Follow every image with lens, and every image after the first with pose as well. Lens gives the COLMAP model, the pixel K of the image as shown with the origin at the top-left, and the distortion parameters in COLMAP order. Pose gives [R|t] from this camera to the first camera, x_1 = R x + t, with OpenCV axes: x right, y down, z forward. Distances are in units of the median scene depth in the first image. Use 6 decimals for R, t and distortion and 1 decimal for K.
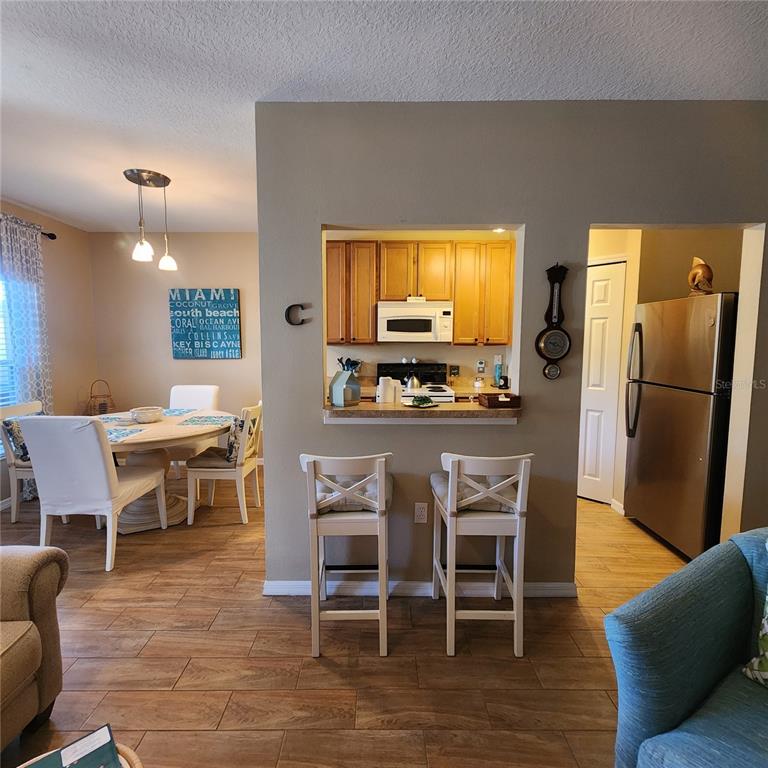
lens RADIAL K [[413.9, 0, 380.7], [0, 413.9, 385.9], [0, 0, 1]] dist [0.001999, -0.000196]
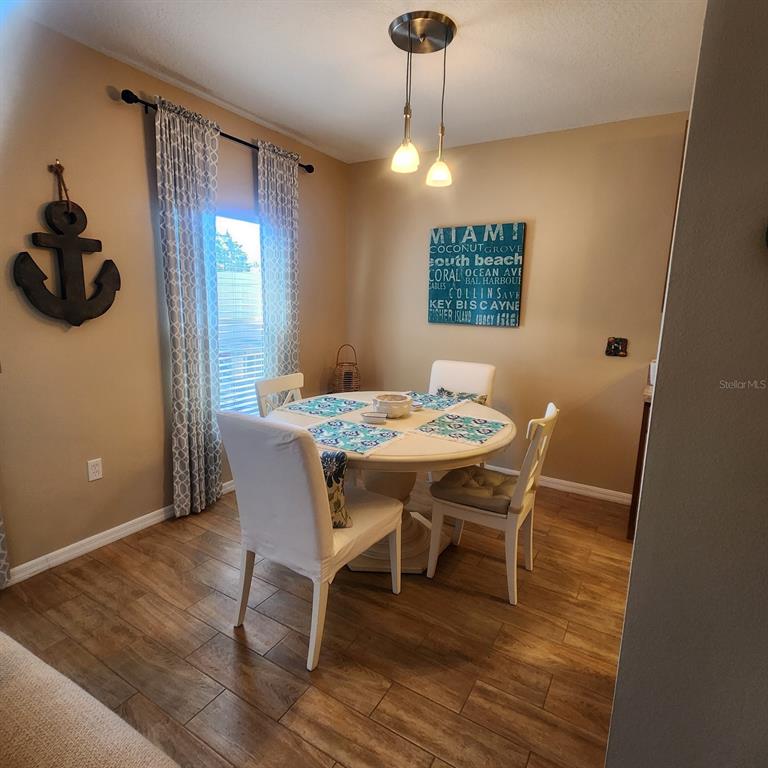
lens RADIAL K [[447.1, 0, 383.7], [0, 447.1, 376.9], [0, 0, 1]] dist [-0.001538, 0.000225]
pose [[0.853639, 0.110880, -0.508926, -0.147284], [-0.077352, 0.993231, 0.086651, -0.032605], [0.515089, -0.034602, 0.856438, 0.261192]]
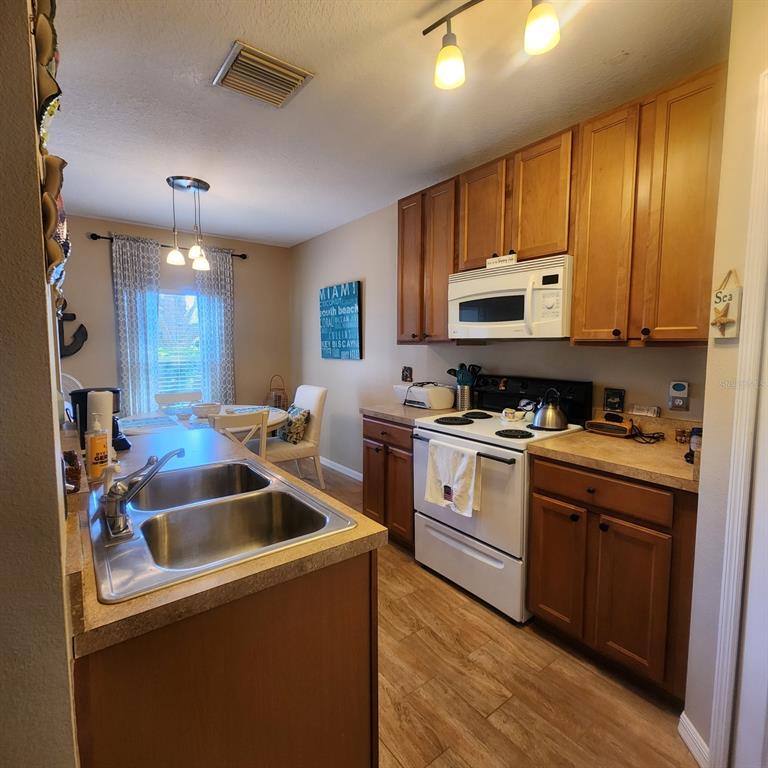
lens RADIAL K [[415.7, 0, 386.1], [0, 415.7, 379.1], [0, 0, 1]] dist [0.002152, 0.000596]
pose [[0.609508, 0.065885, -0.790038, 0.415272], [-0.078545, 0.996656, 0.022519, -0.052002], [0.788880, 0.048328, 0.612645, 0.527556]]
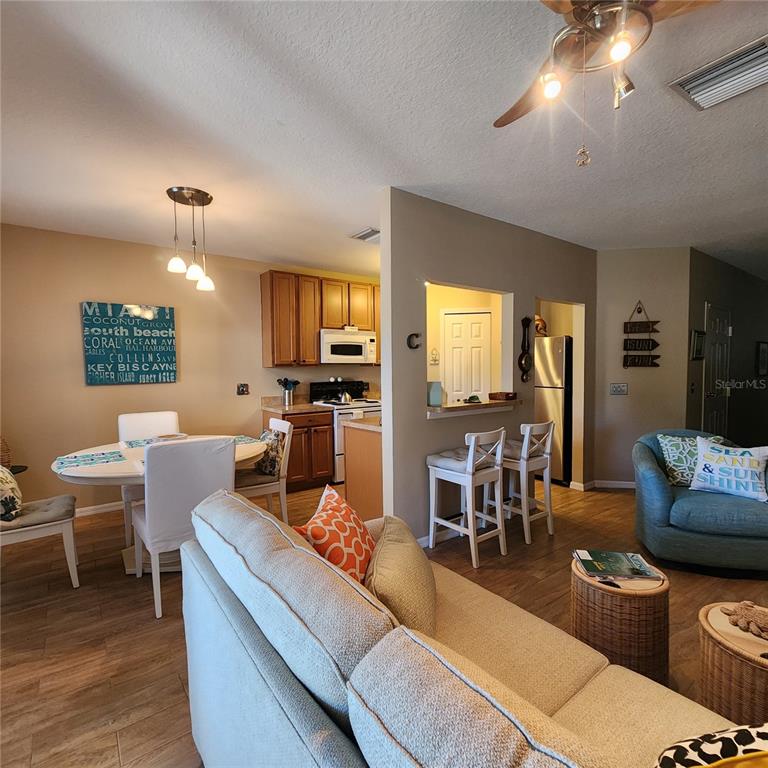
lens RADIAL K [[413.9, 0, 384.0], [0, 413.9, 386.5], [0, 0, 1]] dist [0.001999, -0.000196]
pose [[0.800794, -0.036805, 0.597808, -0.543627], [0.072023, 0.996785, -0.035110, 0.010187], [-0.594594, 0.071172, 0.800870, -0.019384]]
